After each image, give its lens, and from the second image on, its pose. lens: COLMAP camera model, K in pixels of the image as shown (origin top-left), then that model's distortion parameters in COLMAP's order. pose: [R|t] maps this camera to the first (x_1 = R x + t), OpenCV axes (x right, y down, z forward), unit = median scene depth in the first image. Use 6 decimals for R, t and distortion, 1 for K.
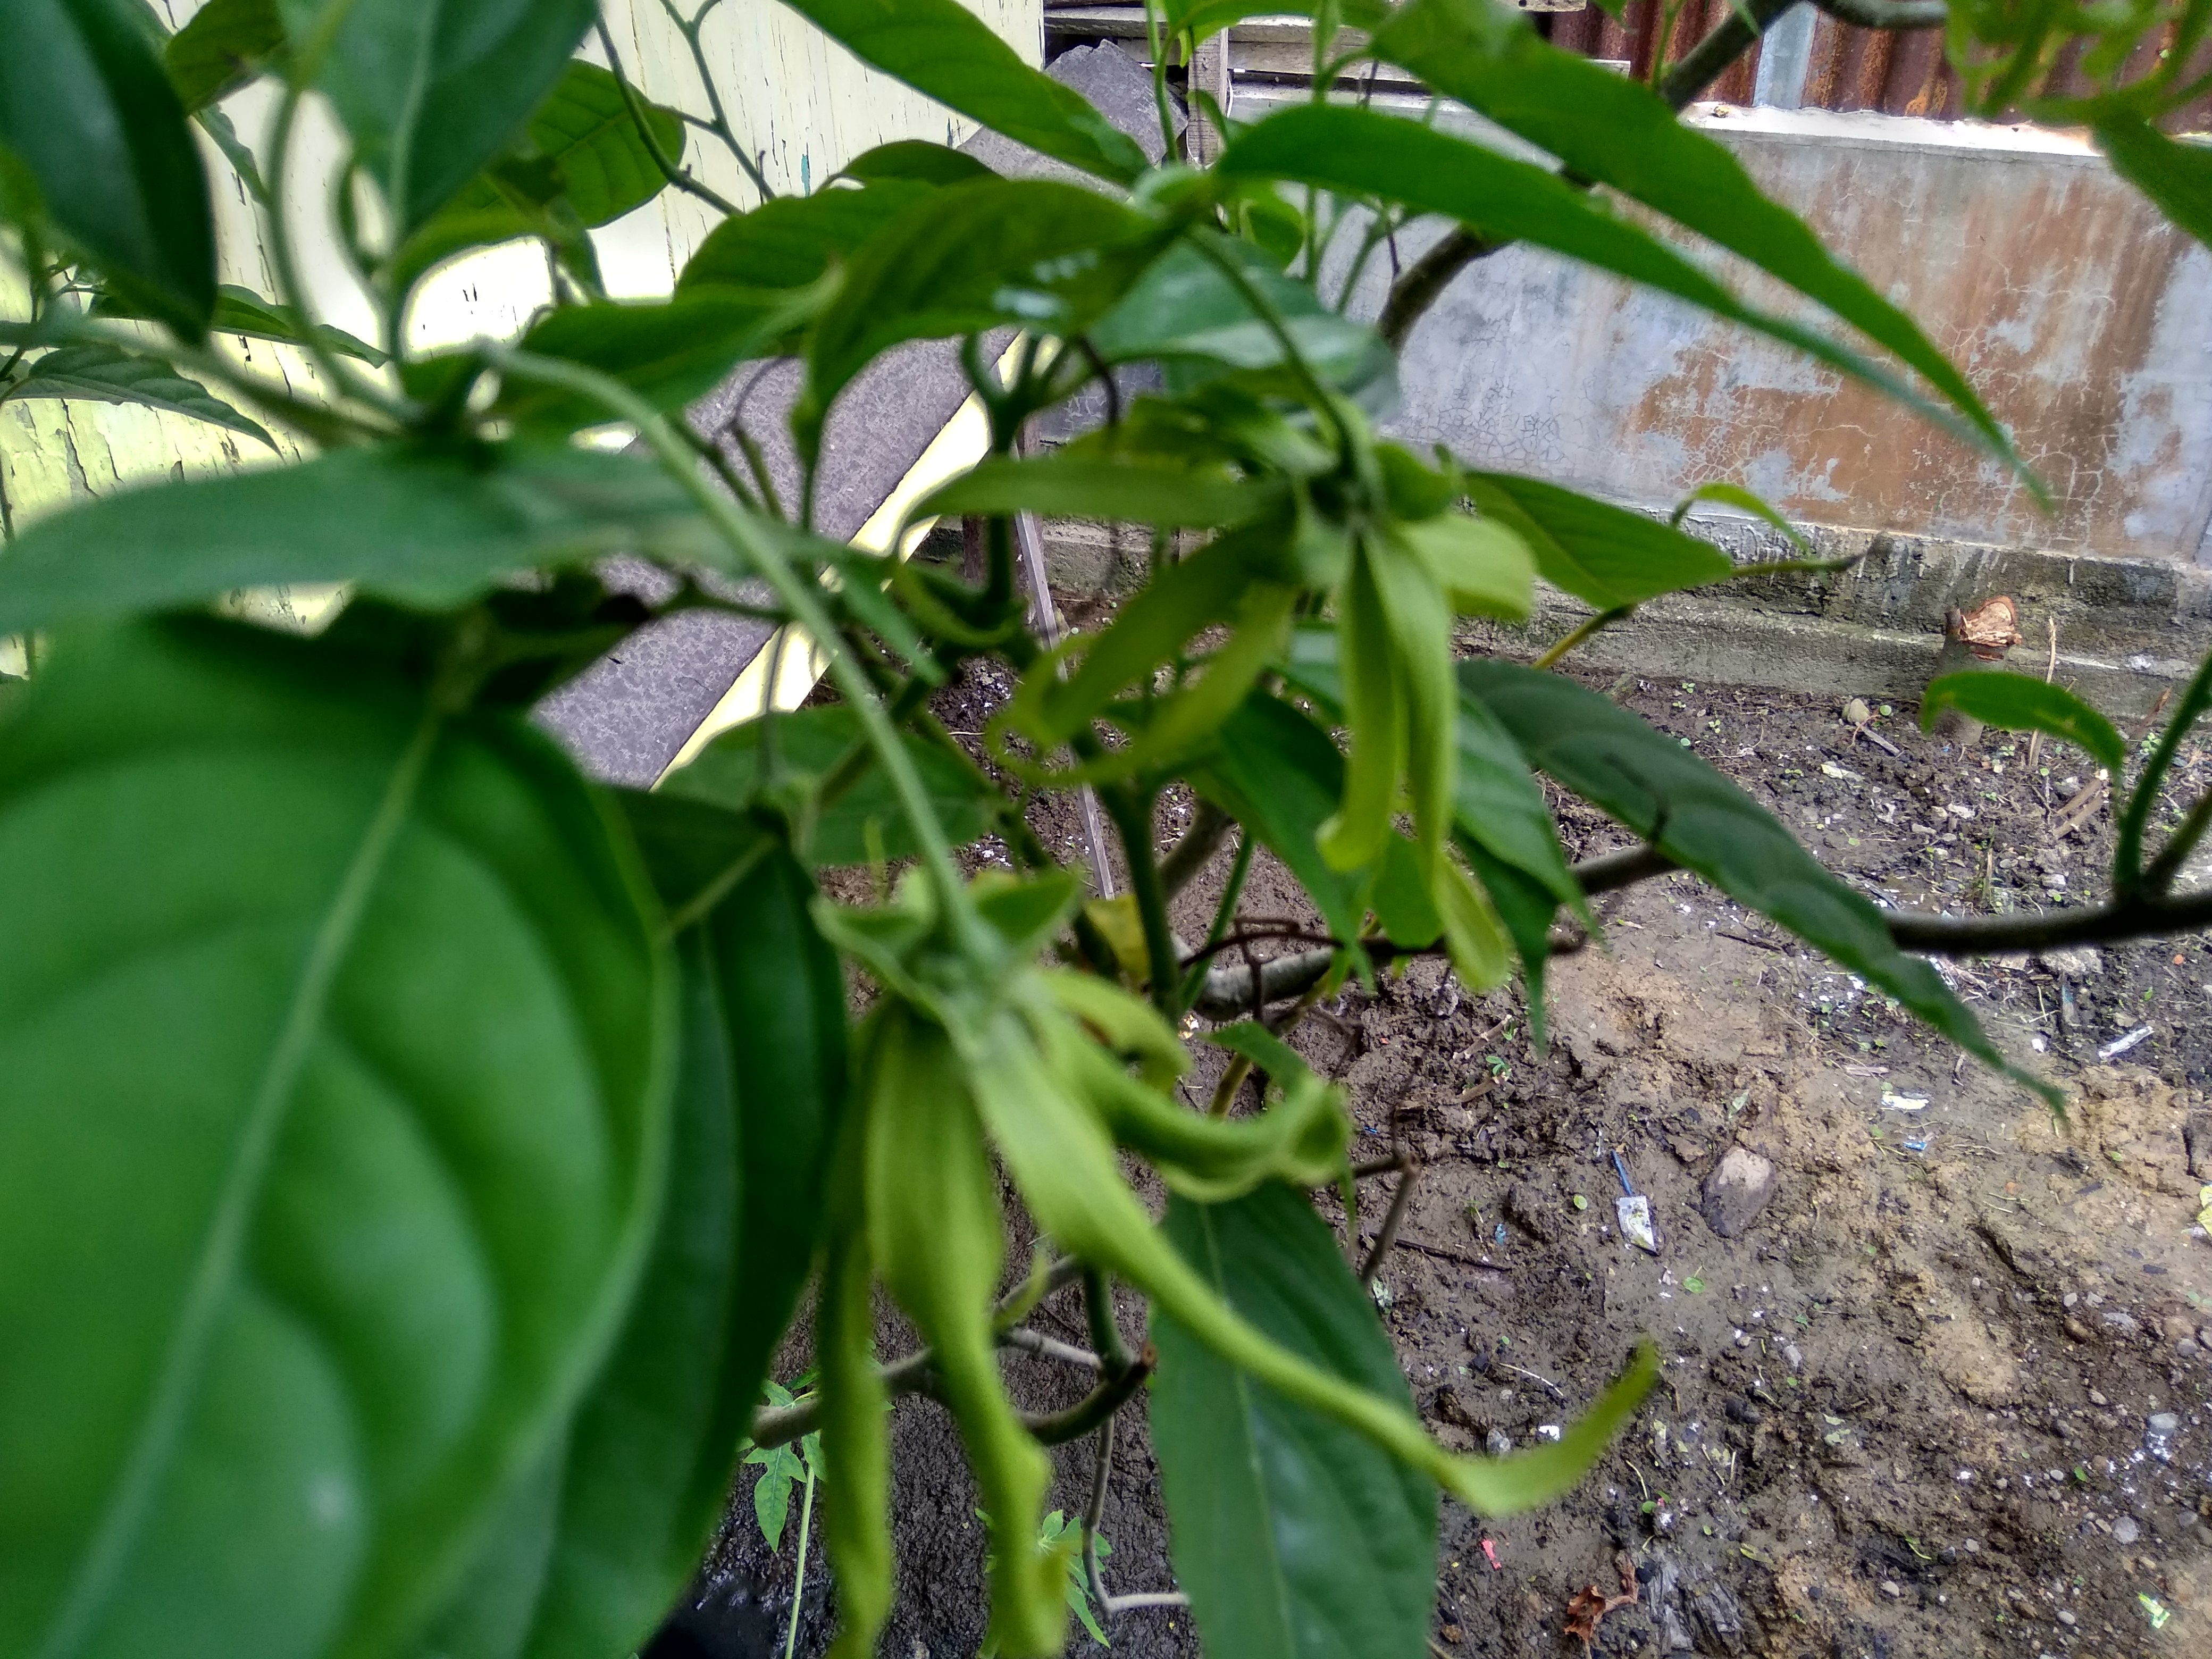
lens RADIAL K [[1872.5, 0, 1067.6], [0, 1872.5, 868.0], [0, 0, 1]] dist [0.085218, -0.141330]
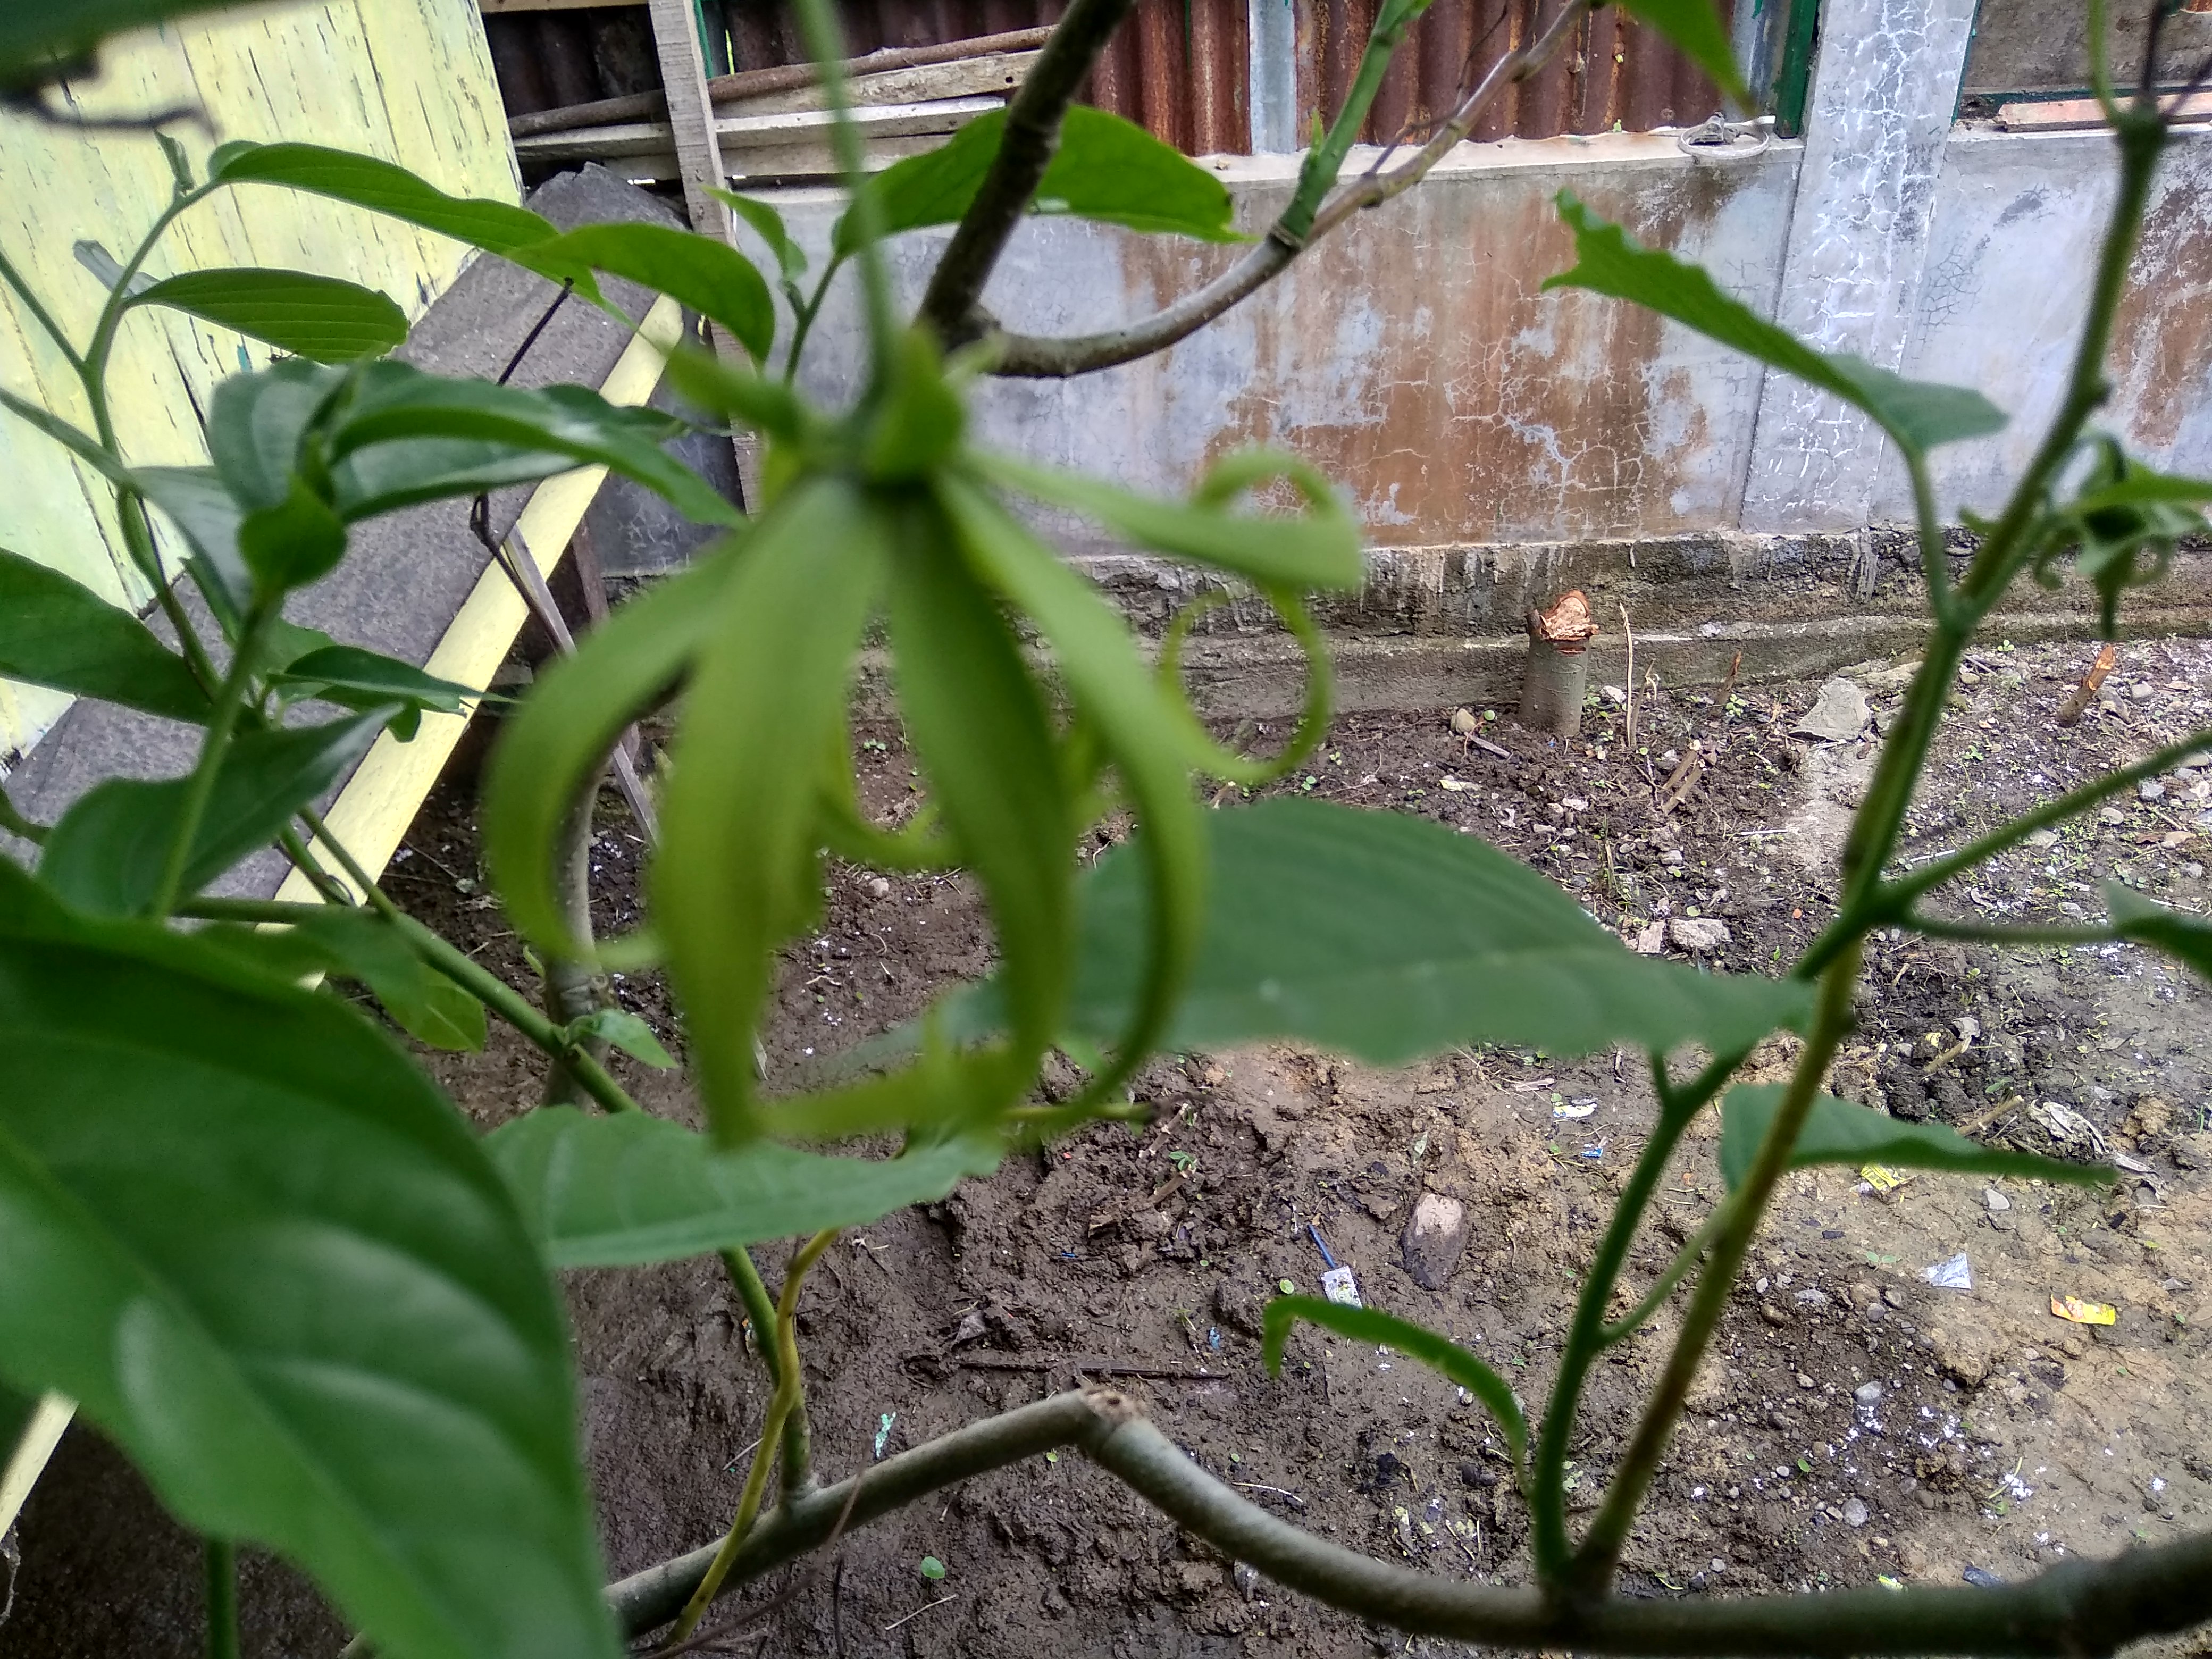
lens RADIAL K [[1872.5, 0, 1087.9], [0, 1872.5, 866.4], [0, 0, 1]] dist [0.085218, -0.141330]
pose [[0.968792, -0.181883, 0.168404, 0.042206], [0.186527, 0.982376, -0.012042, -0.037178], [-0.163246, 0.043078, 0.985645, 0.045187]]
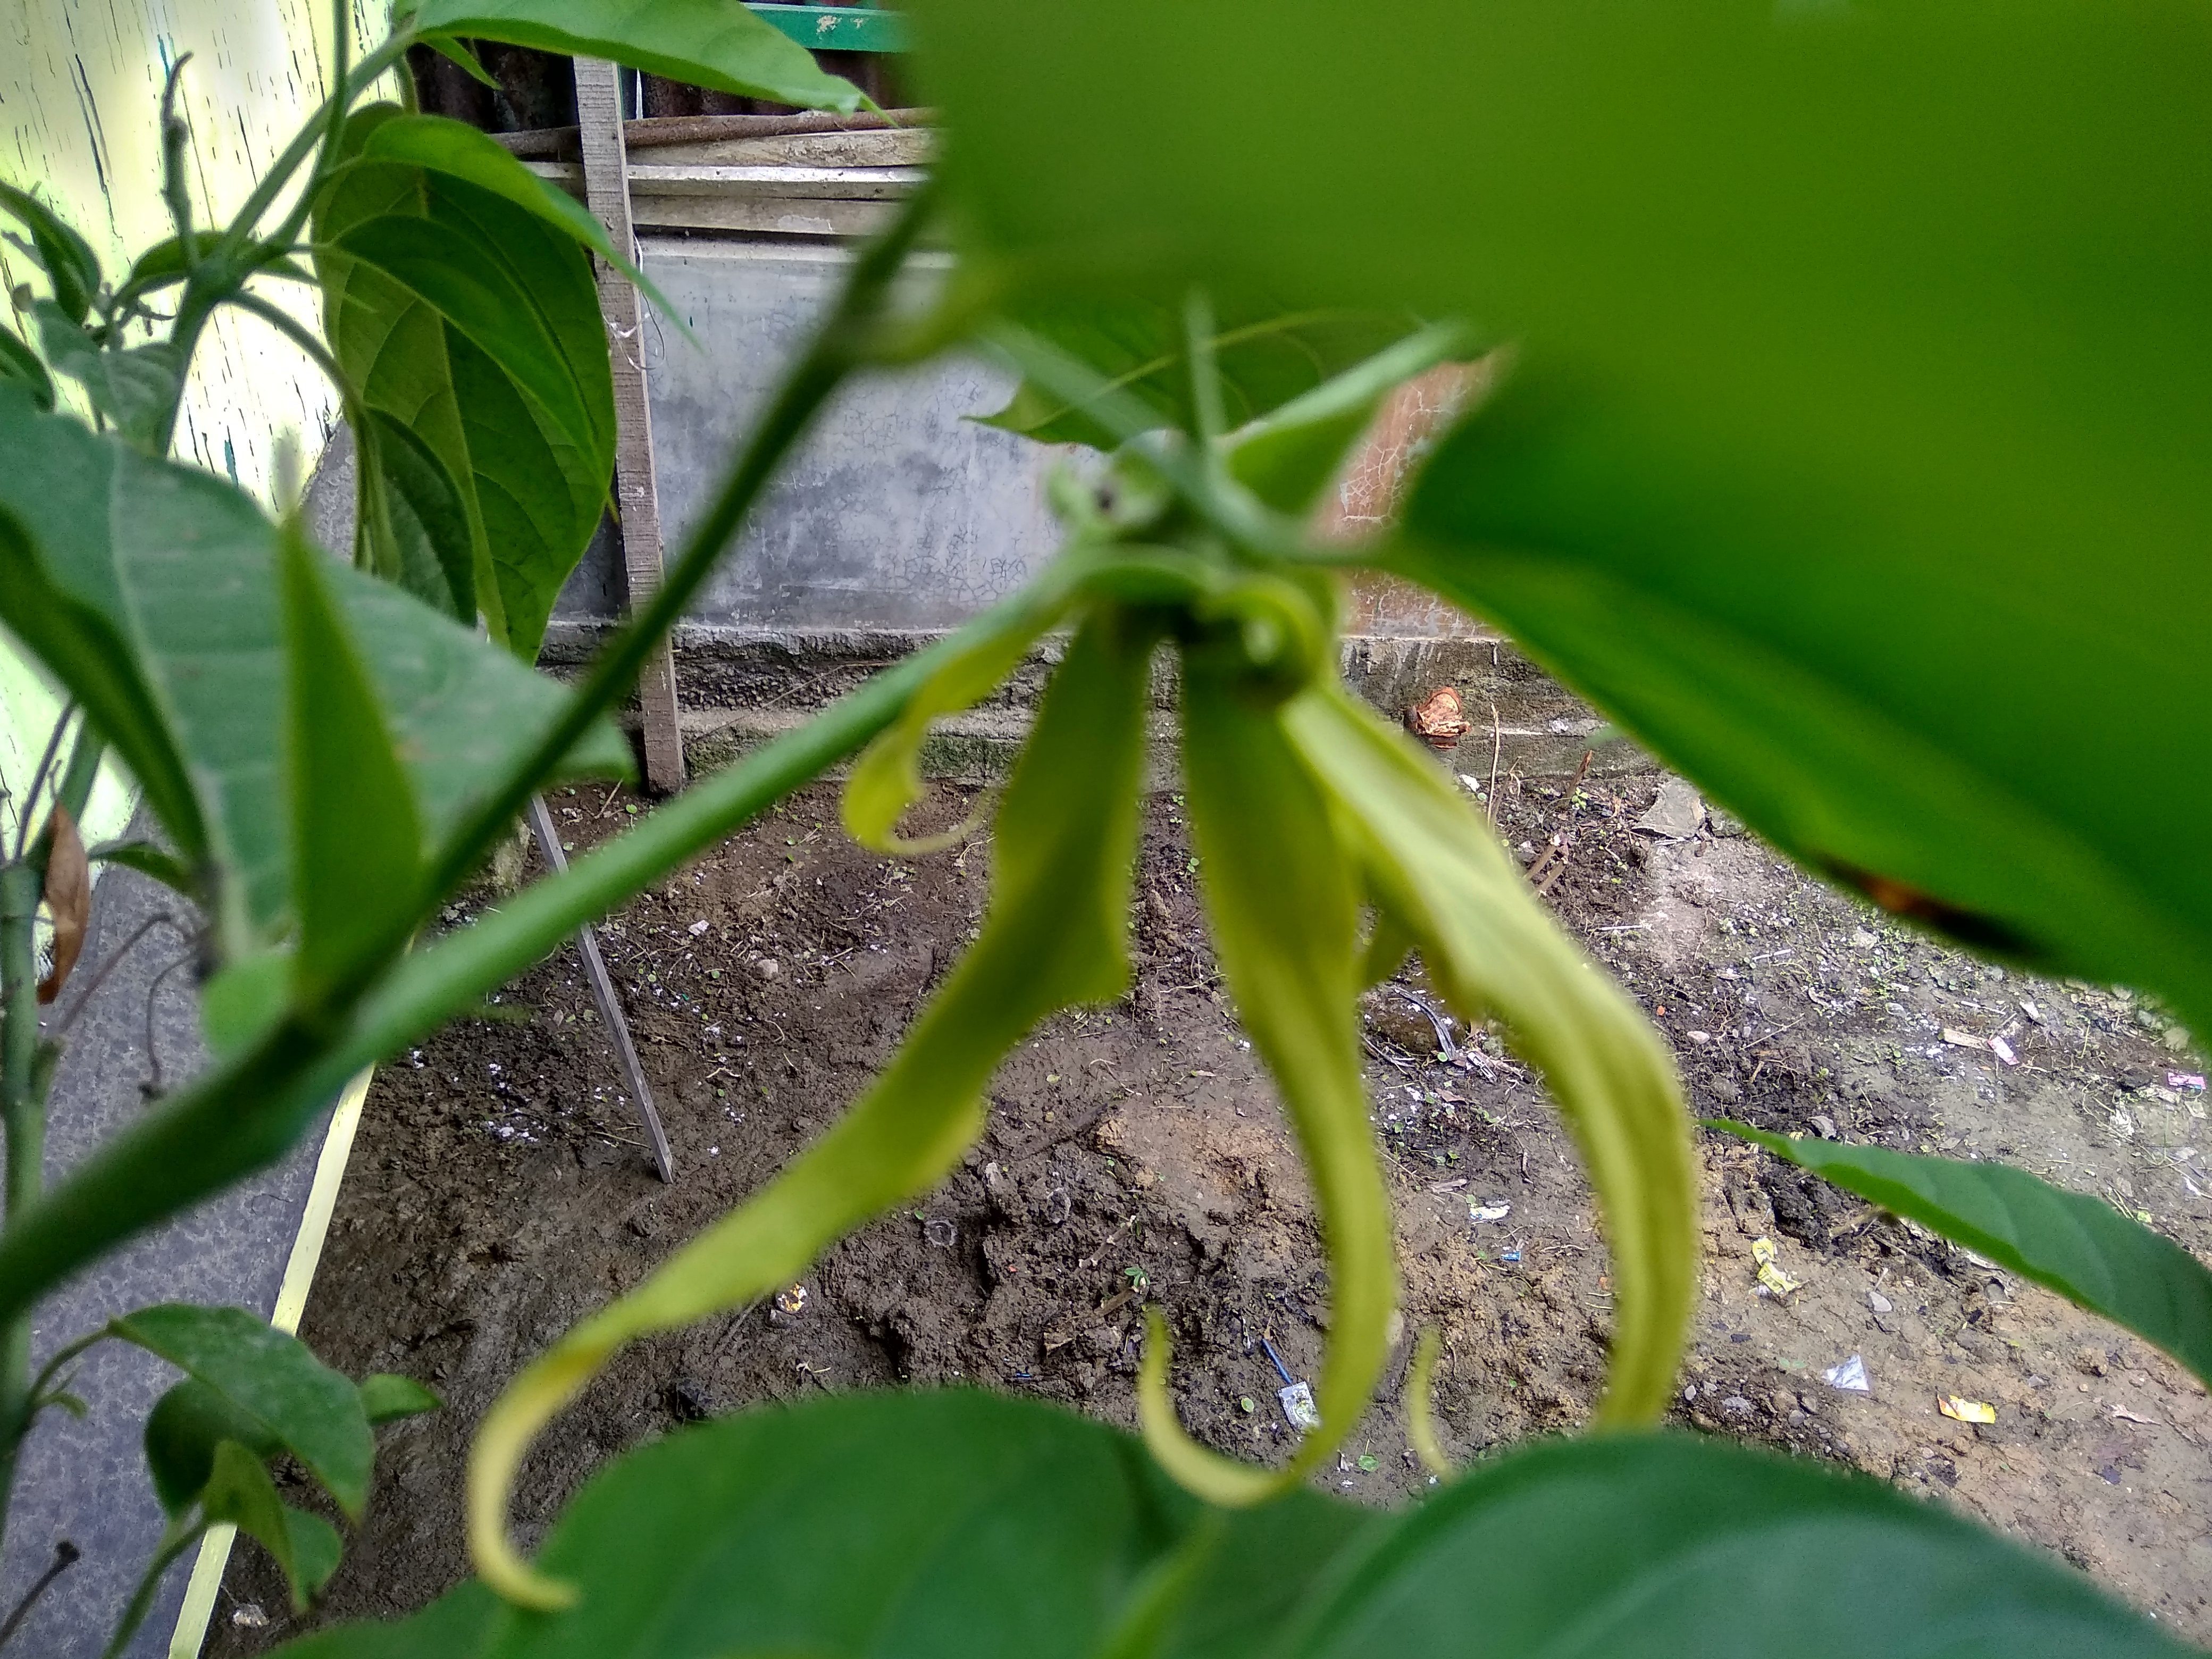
lens RADIAL K [[1872.5, 0, 1105.7], [0, 1872.5, 861.5], [0, 0, 1]] dist [0.085218, -0.141330]
pose [[0.921862, -0.162993, 0.351573, -0.082591], [0.161554, 0.986290, 0.033644, -0.127160], [-0.352237, 0.025783, 0.935556, 0.087642]]
